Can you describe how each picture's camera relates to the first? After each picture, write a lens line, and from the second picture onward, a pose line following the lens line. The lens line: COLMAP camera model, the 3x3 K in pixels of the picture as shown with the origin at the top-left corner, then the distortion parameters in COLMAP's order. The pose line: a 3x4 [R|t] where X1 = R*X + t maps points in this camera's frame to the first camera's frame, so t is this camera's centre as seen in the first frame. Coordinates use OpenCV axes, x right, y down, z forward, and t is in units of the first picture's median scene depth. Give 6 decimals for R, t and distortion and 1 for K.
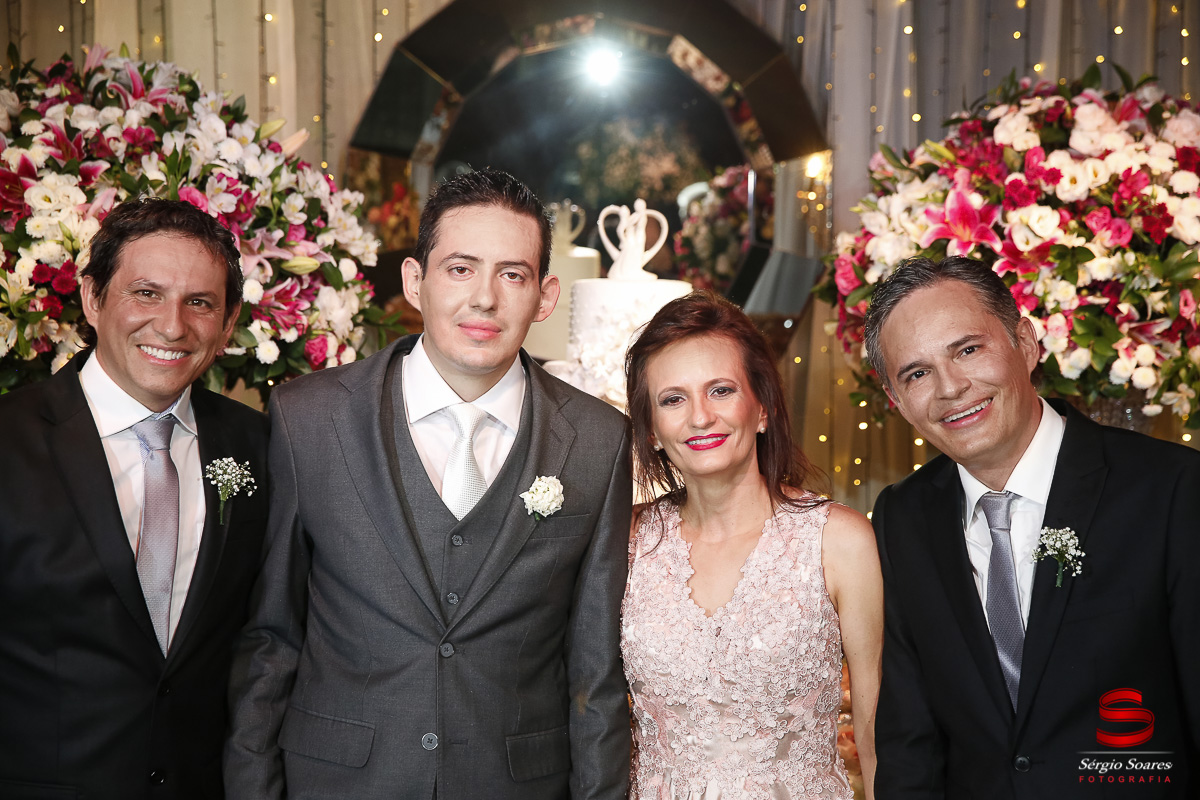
lens RADIAL K [[2122.8, 0, 596.7], [0, 2122.8, 400.1], [0, 0, 1]] dist [0.225154, 0.000000]
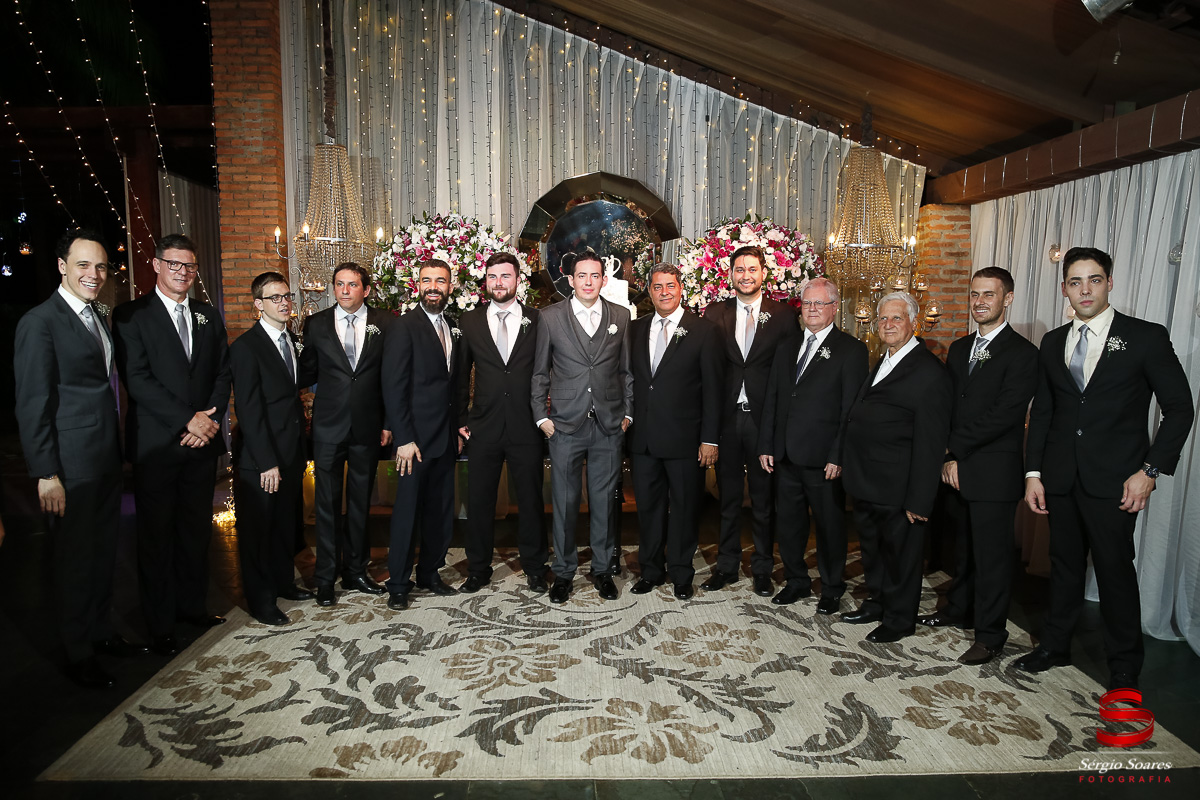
lens RADIAL K [[975.2, 0, 593.0], [0, 975.2, 432.5], [0, 0, 1]] dist [-0.075689, -0.011621]
pose [[0.999751, -0.002075, -0.022221, 0.025756], [0.004049, 0.996006, 0.089193, 0.046232], [0.021947, -0.089260, 0.995767, -0.538115]]
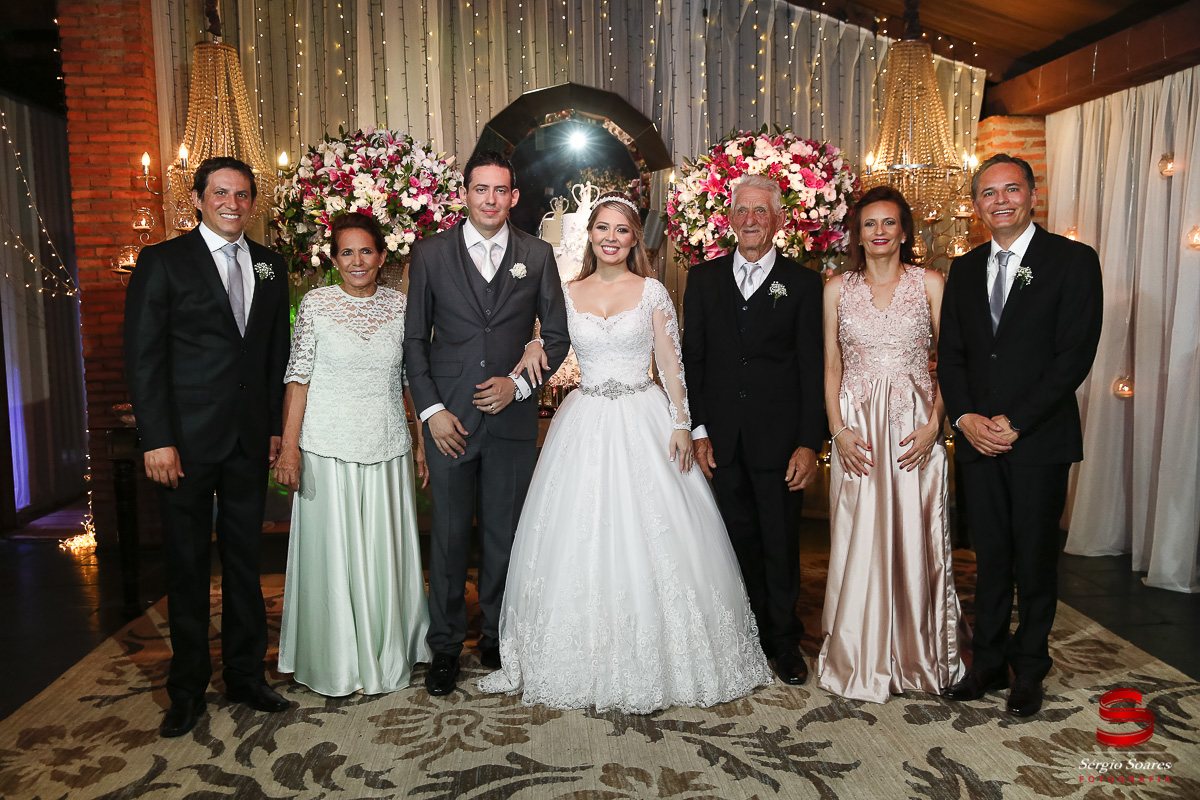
lens RADIAL K [[1177.2, 0, 598.8], [0, 1177.2, 398.8], [0, 0, 1]] dist [0.002858, 0.000000]
pose [[0.999637, -0.025102, 0.009811, 0.013794], [0.024542, 0.998263, 0.053557, 0.093237], [-0.011138, -0.053297, 0.998517, -0.419489]]
